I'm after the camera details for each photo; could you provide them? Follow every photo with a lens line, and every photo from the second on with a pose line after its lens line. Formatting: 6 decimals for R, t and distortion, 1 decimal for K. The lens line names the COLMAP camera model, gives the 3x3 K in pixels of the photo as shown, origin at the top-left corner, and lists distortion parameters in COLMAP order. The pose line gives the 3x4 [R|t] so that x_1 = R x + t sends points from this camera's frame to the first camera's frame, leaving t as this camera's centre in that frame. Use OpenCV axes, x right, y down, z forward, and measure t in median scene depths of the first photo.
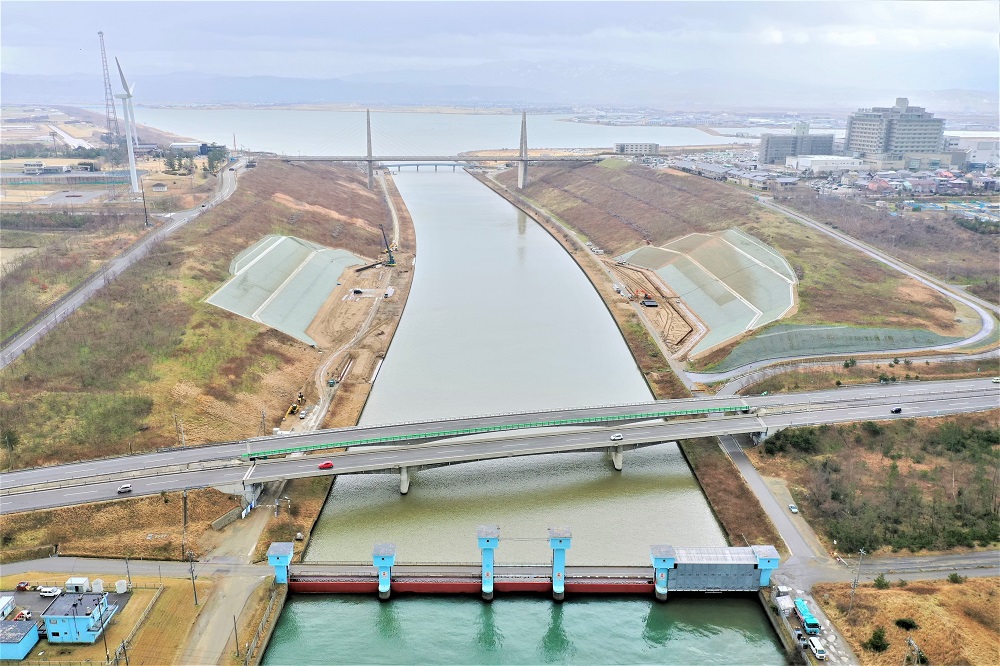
lens RADIAL K [[789.9, 0, 500.0], [0, 789.9, 333.0], [0, 0, 1]] dist [-0.000983, -0.001415]
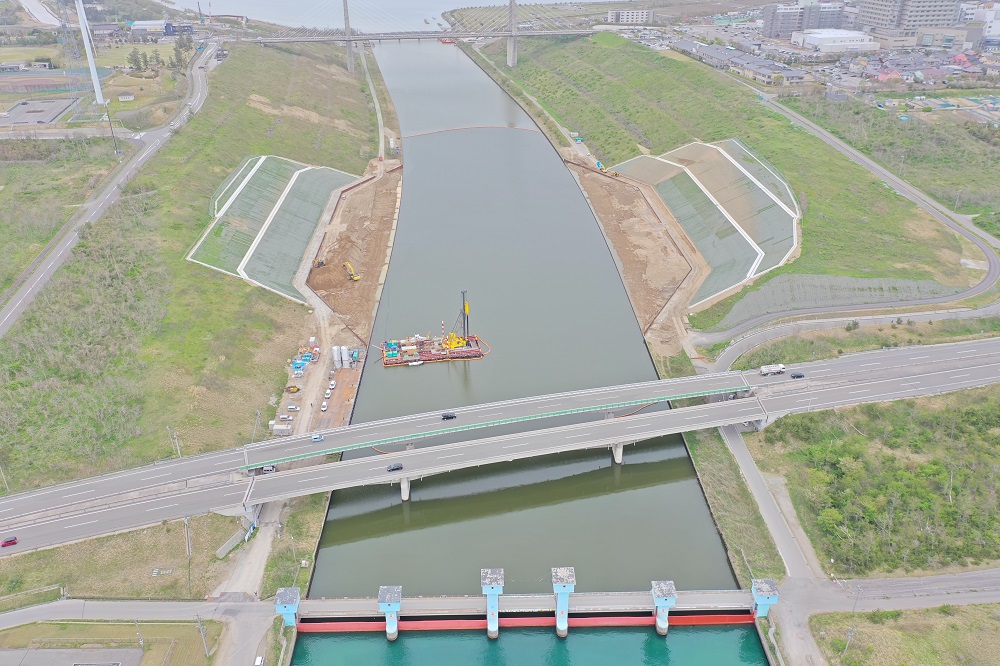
lens RADIAL K [[789.9, 0, 500.0], [0, 789.9, 333.0], [0, 0, 1]] dist [-0.000983, -0.001415]
pose [[0.999764, -0.018526, 0.011304, -0.005462], [0.016066, 0.981966, 0.188376, -0.123406], [-0.014589, -0.188150, 0.982032, 0.034124]]
